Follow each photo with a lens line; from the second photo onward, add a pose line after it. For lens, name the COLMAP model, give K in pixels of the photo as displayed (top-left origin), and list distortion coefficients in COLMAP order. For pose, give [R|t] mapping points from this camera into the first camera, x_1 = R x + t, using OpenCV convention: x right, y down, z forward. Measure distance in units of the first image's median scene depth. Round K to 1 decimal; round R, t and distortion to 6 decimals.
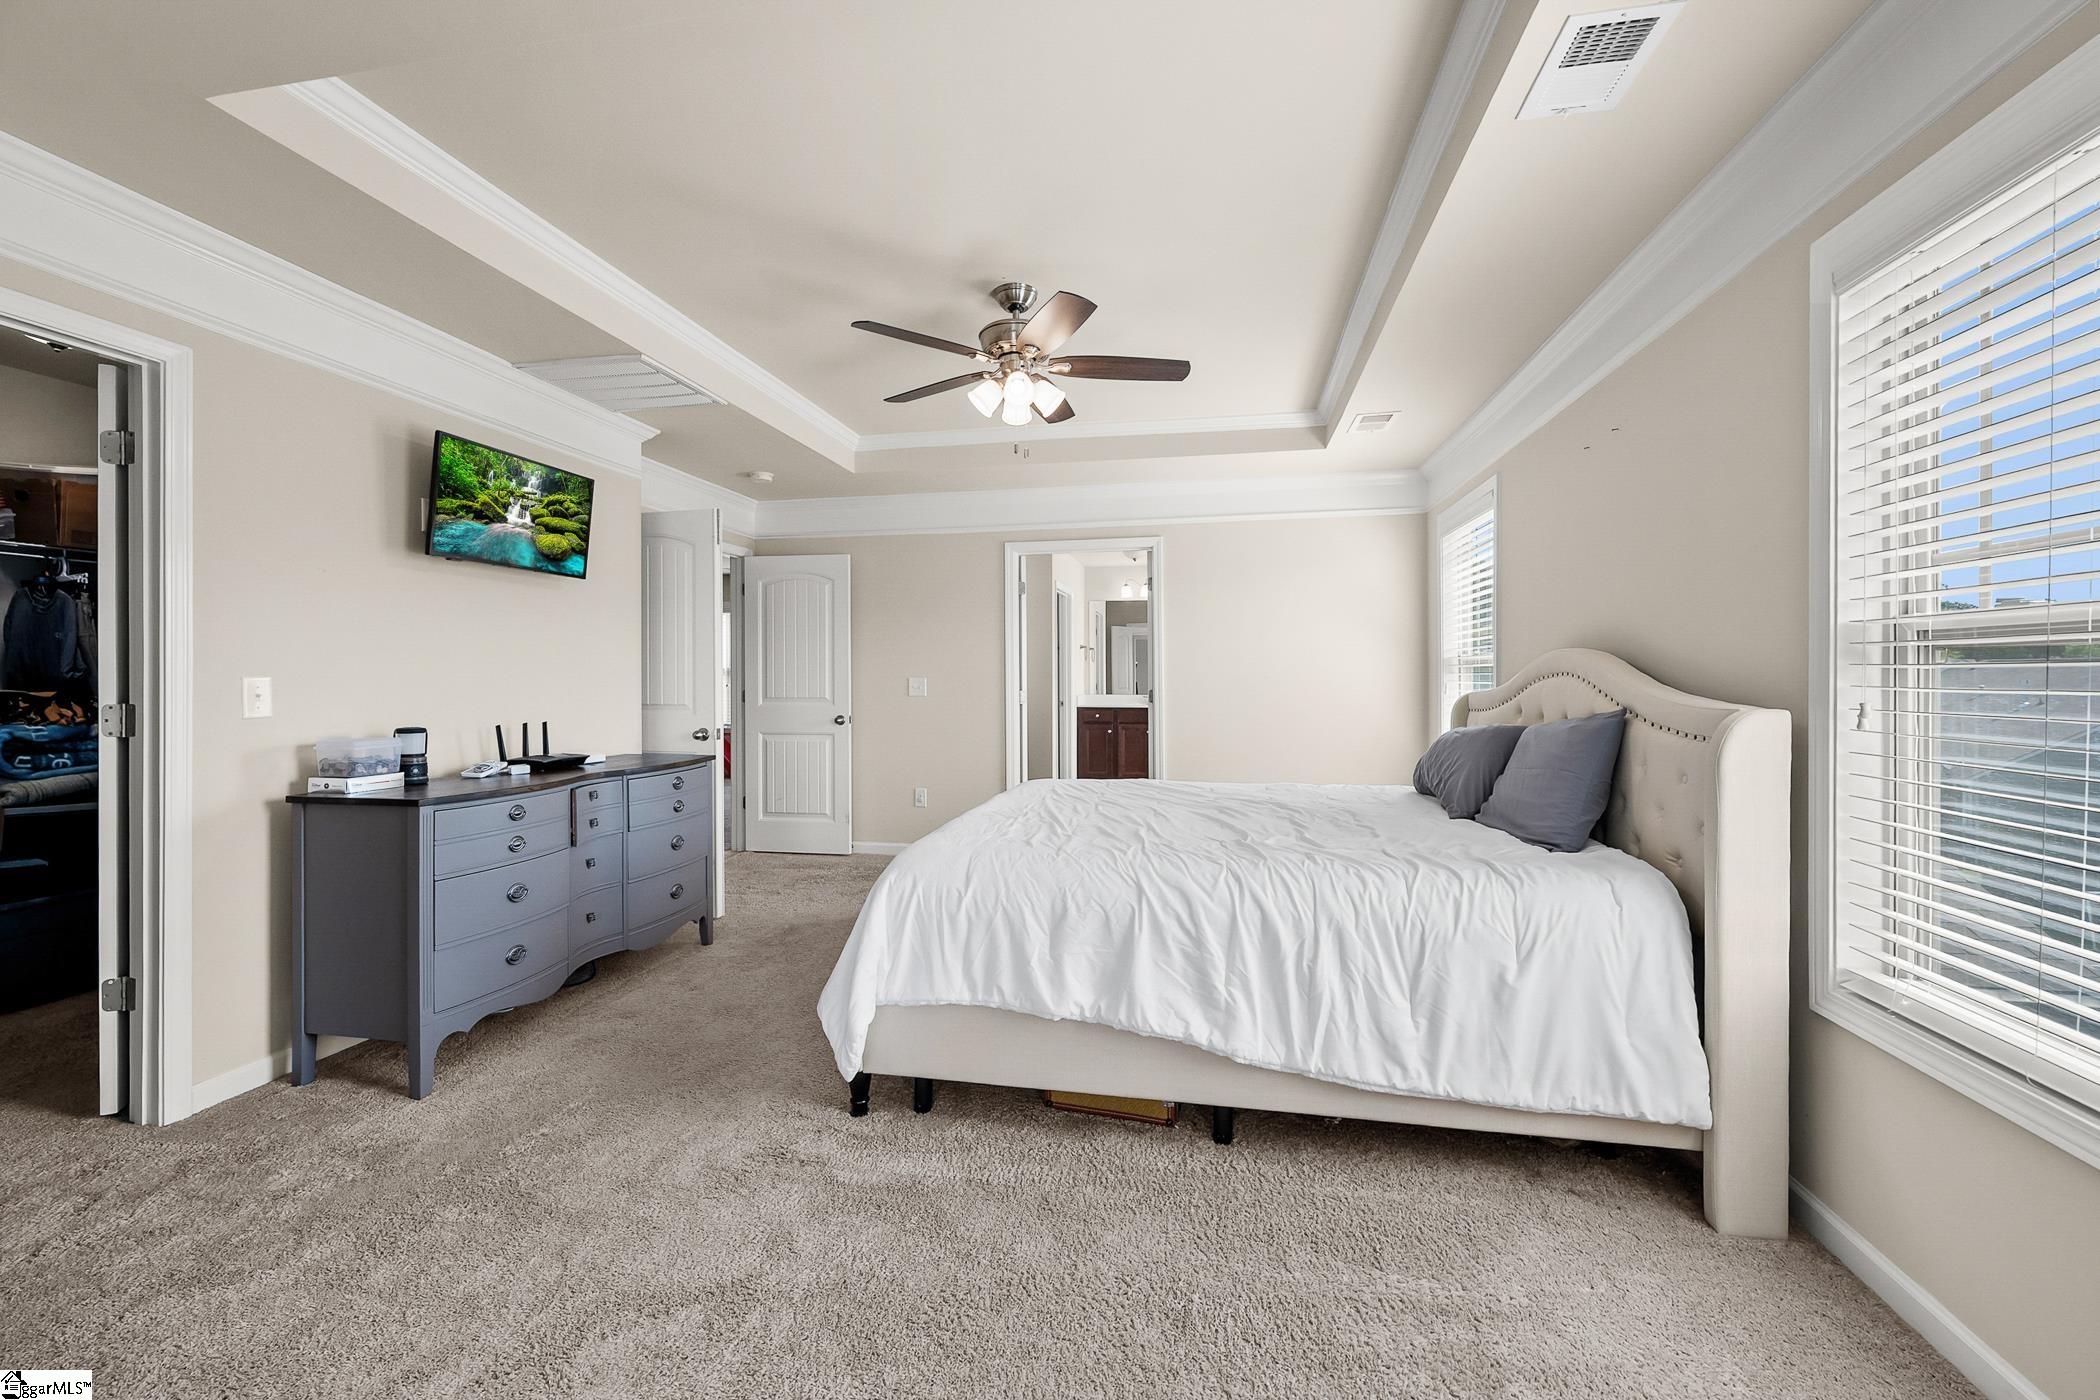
lens RADIAL K [[834.5, 0, 1052.1], [0, 834.5, 714.5], [0, 0, 1]] dist [-0.001698, -0.000110]
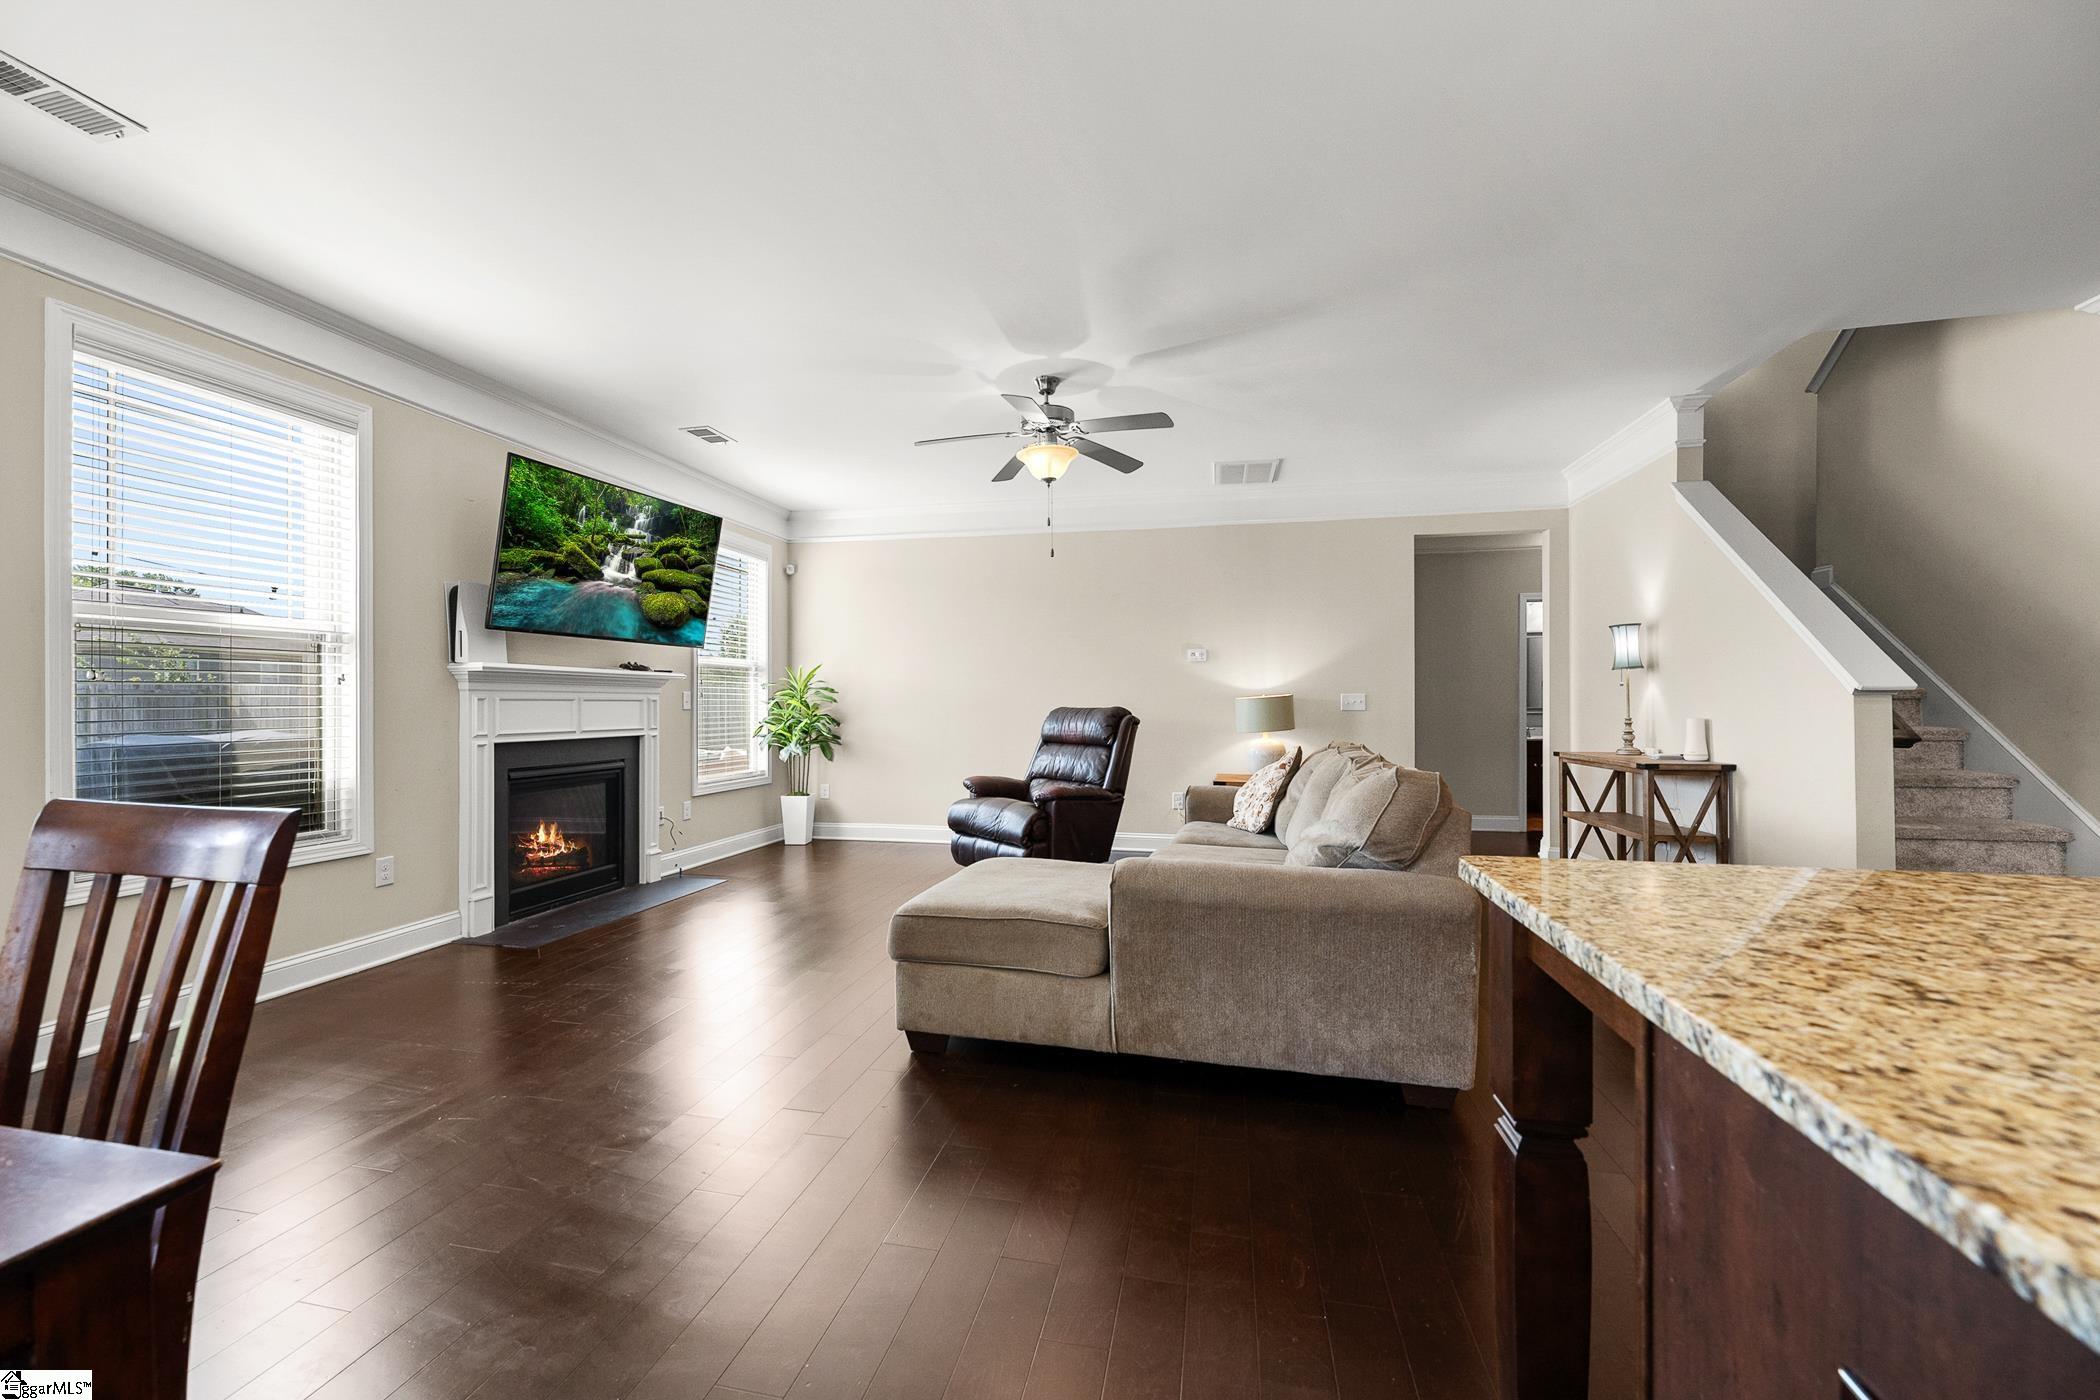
lens RADIAL K [[834.5, 0, 1058.4], [0, 834.5, 690.2], [0, 0, 1]] dist [-0.001698, -0.000110]
pose [[0.993654, 0.007108, -0.112253, -0.188522], [-0.013623, 0.998260, -0.057378, -0.099672], [0.111649, 0.058543, 0.992022, 0.344085]]
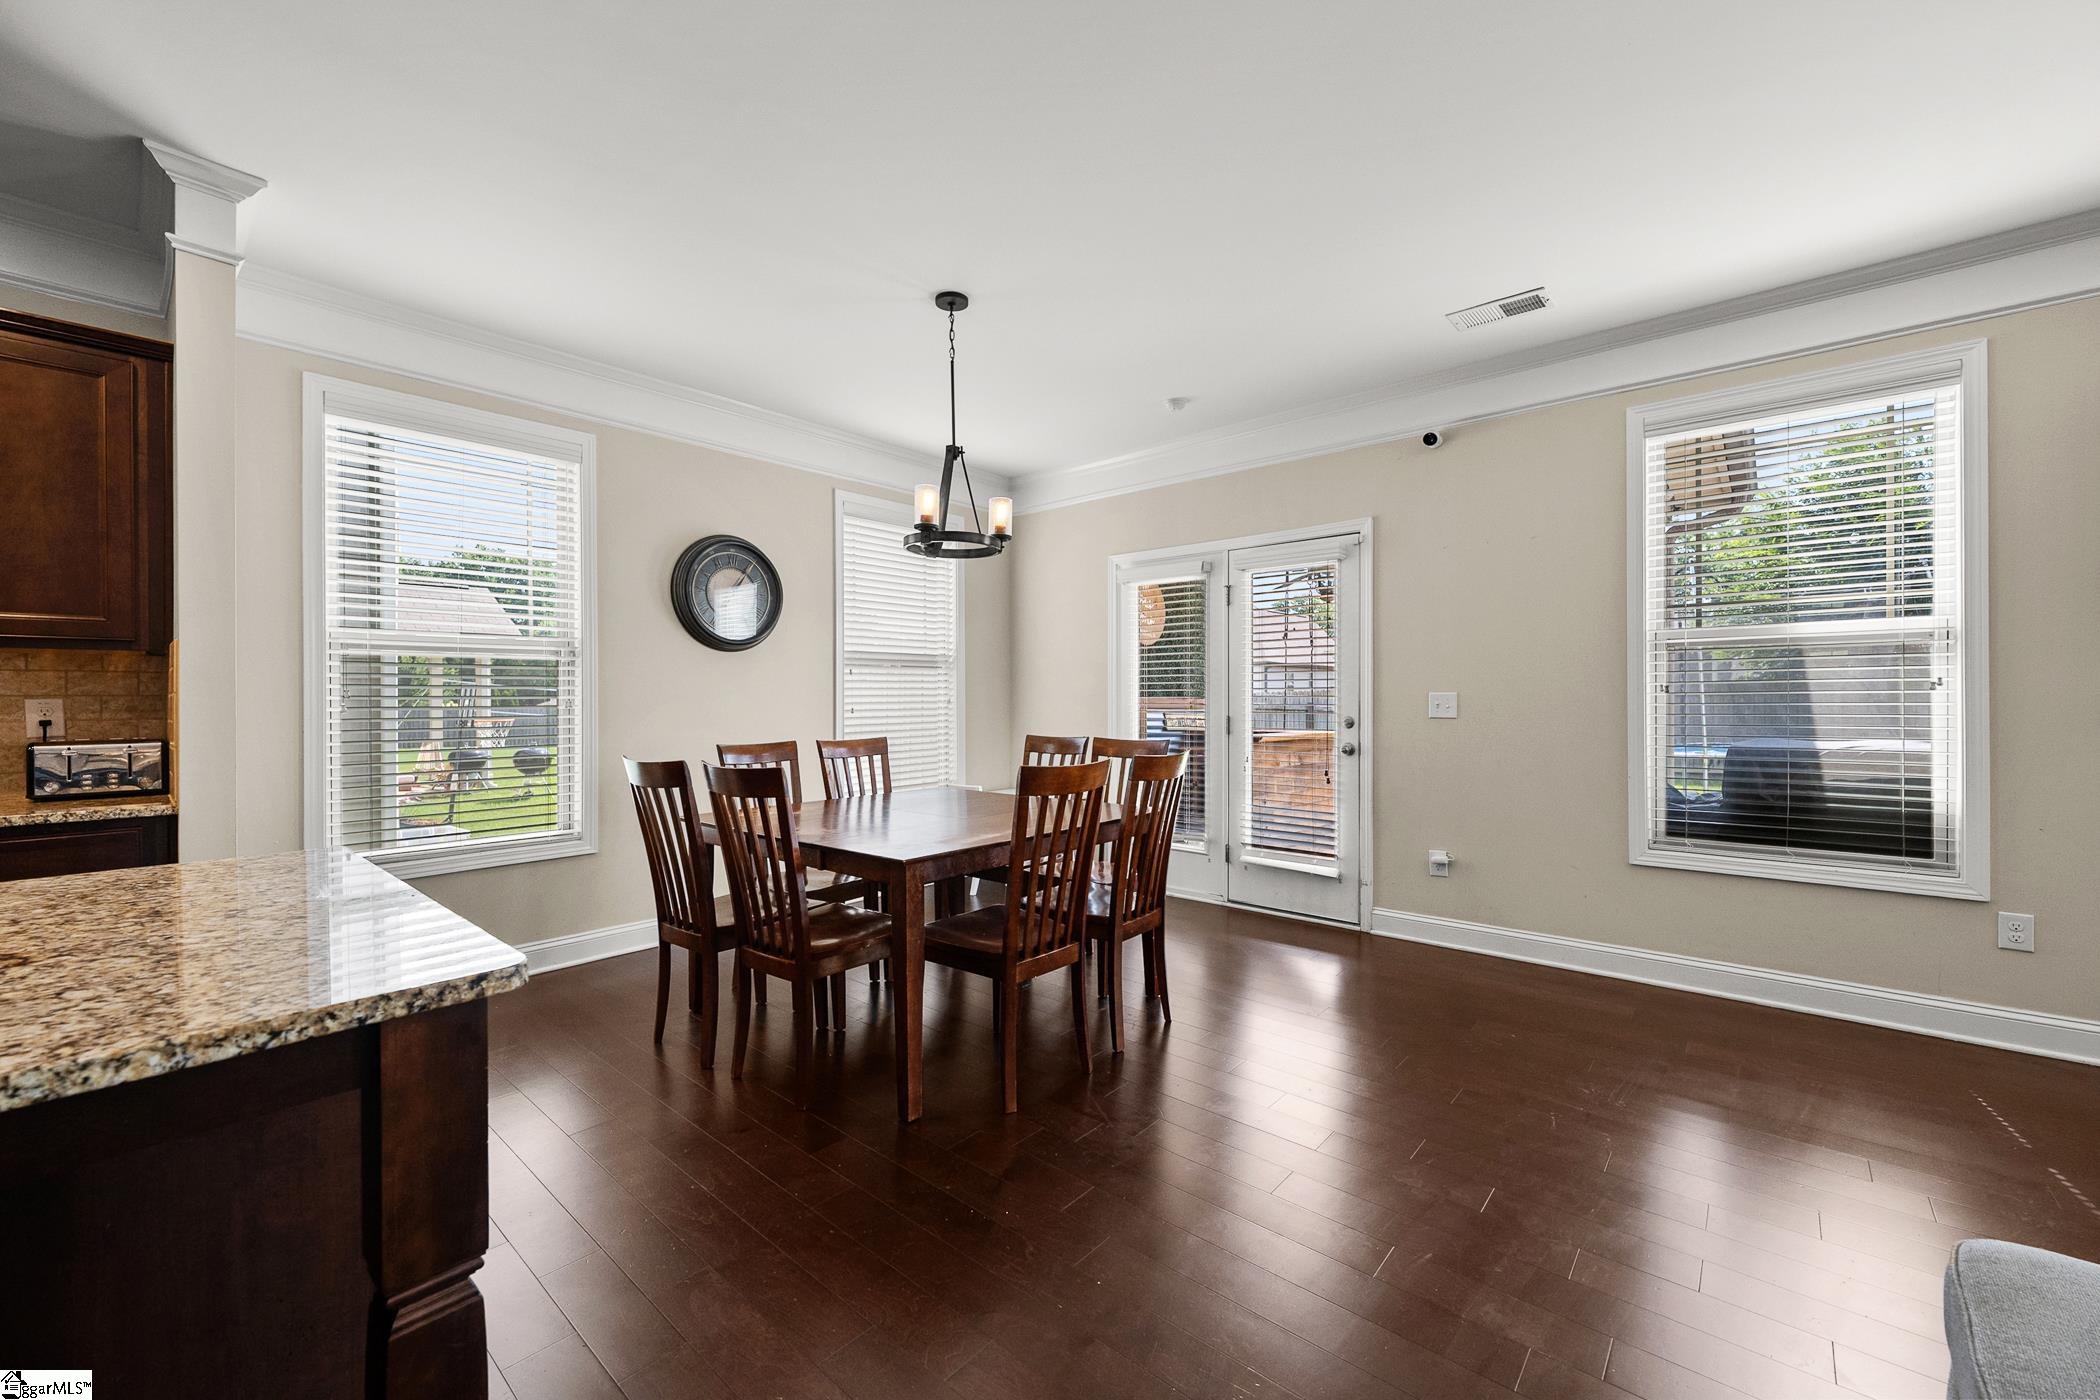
lens RADIAL K [[834.5, 0, 1047.7], [0, 834.5, 694.1], [0, 0, 1]] dist [-0.001698, -0.000110]
pose [[-0.581906, 0.008371, -0.813213, -0.064405], [-0.025942, 0.999247, 0.028849, -0.125660], [0.812842, 0.037884, -0.581251, 0.694366]]
